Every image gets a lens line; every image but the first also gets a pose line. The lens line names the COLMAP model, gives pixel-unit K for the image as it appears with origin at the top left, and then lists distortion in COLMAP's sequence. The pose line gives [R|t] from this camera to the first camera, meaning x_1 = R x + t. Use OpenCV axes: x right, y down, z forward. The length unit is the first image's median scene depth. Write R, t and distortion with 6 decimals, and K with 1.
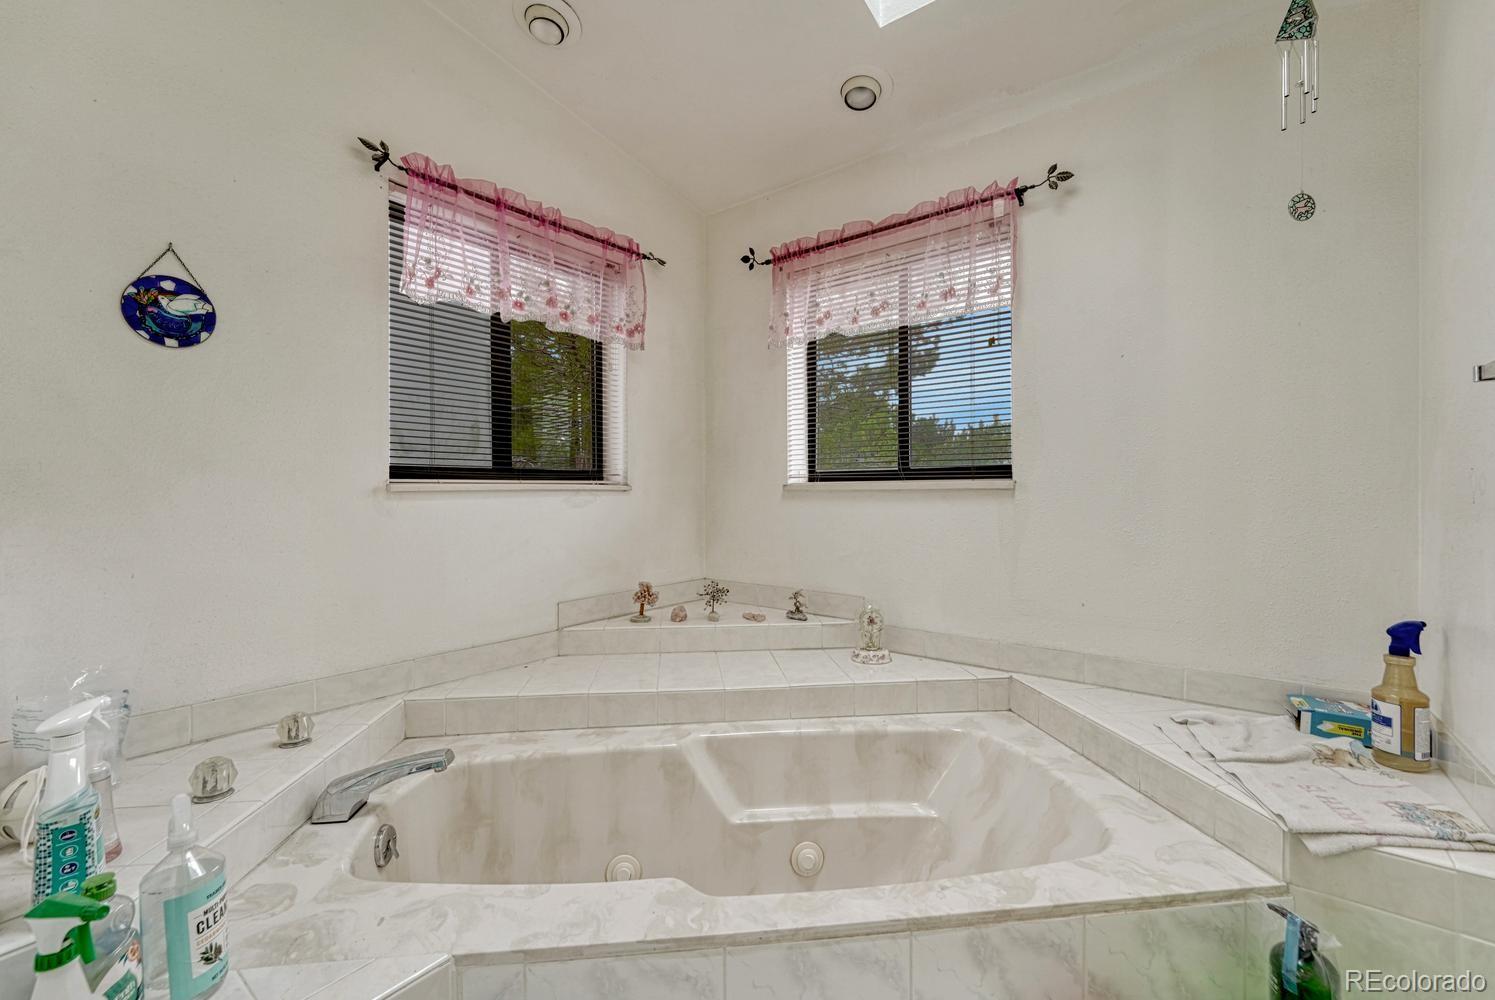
lens RADIAL K [[615.8, 0, 749.2], [0, 615.8, 494.4], [0, 0, 1]] dist [-0.007084, 0.000158]
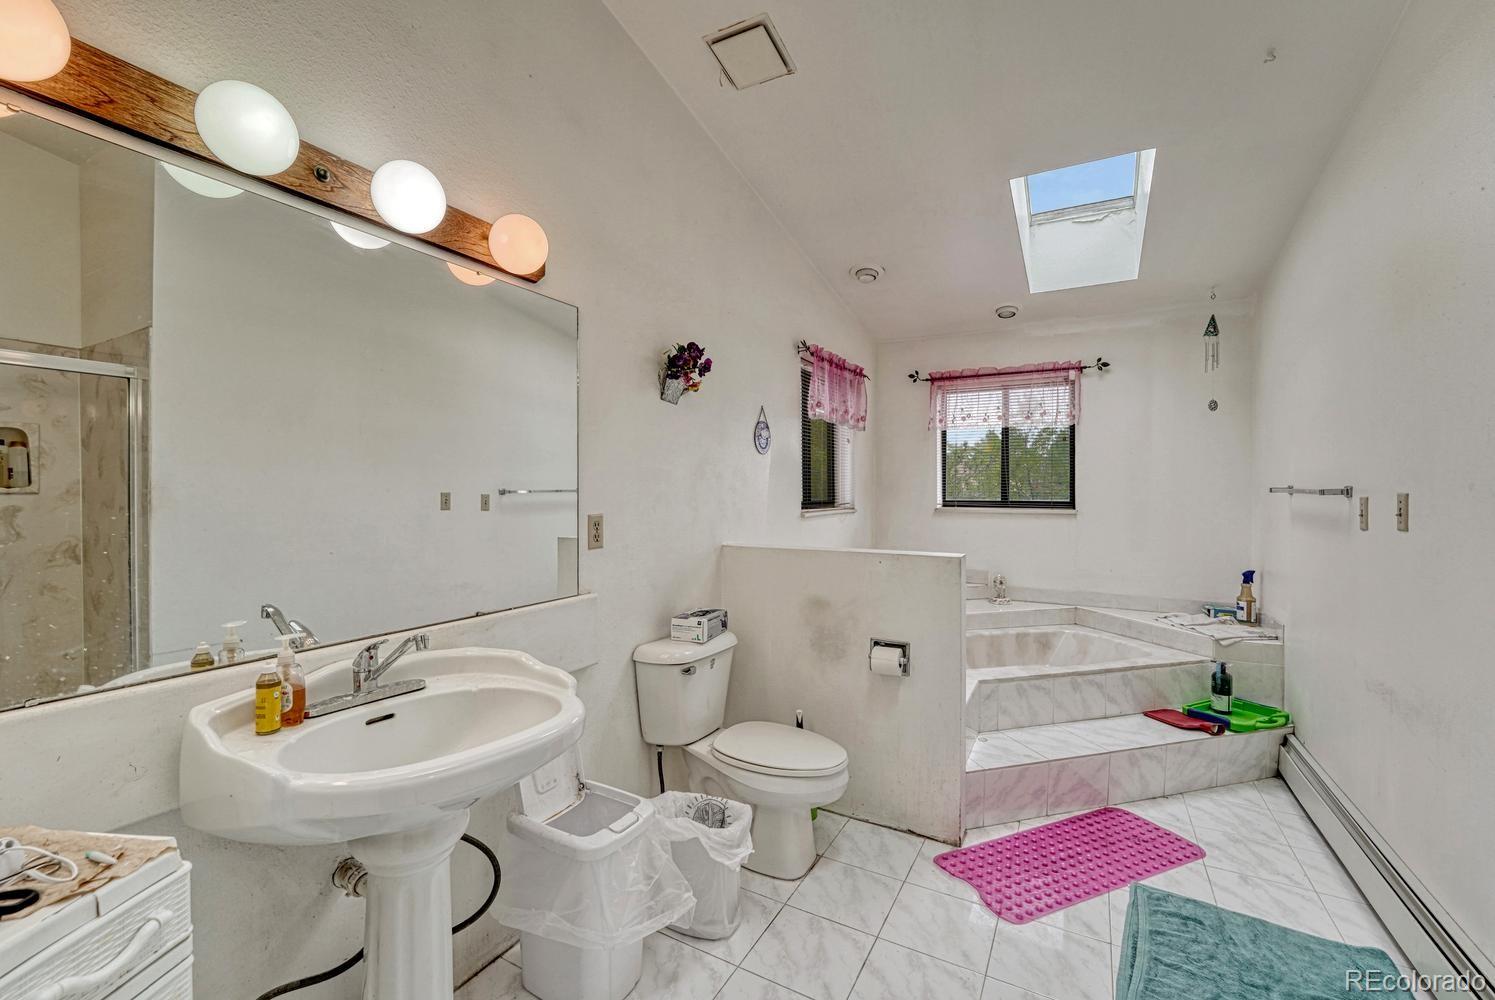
lens RADIAL K [[615.8, 0, 752.7], [0, 615.8, 493.0], [0, 0, 1]] dist [-0.007084, 0.000158]
pose [[0.987740, 0.006103, 0.155991, -1.030604], [-0.006246, 0.999980, 0.000426, -0.080543], [-0.155986, -0.001395, 0.987758, -0.907132]]
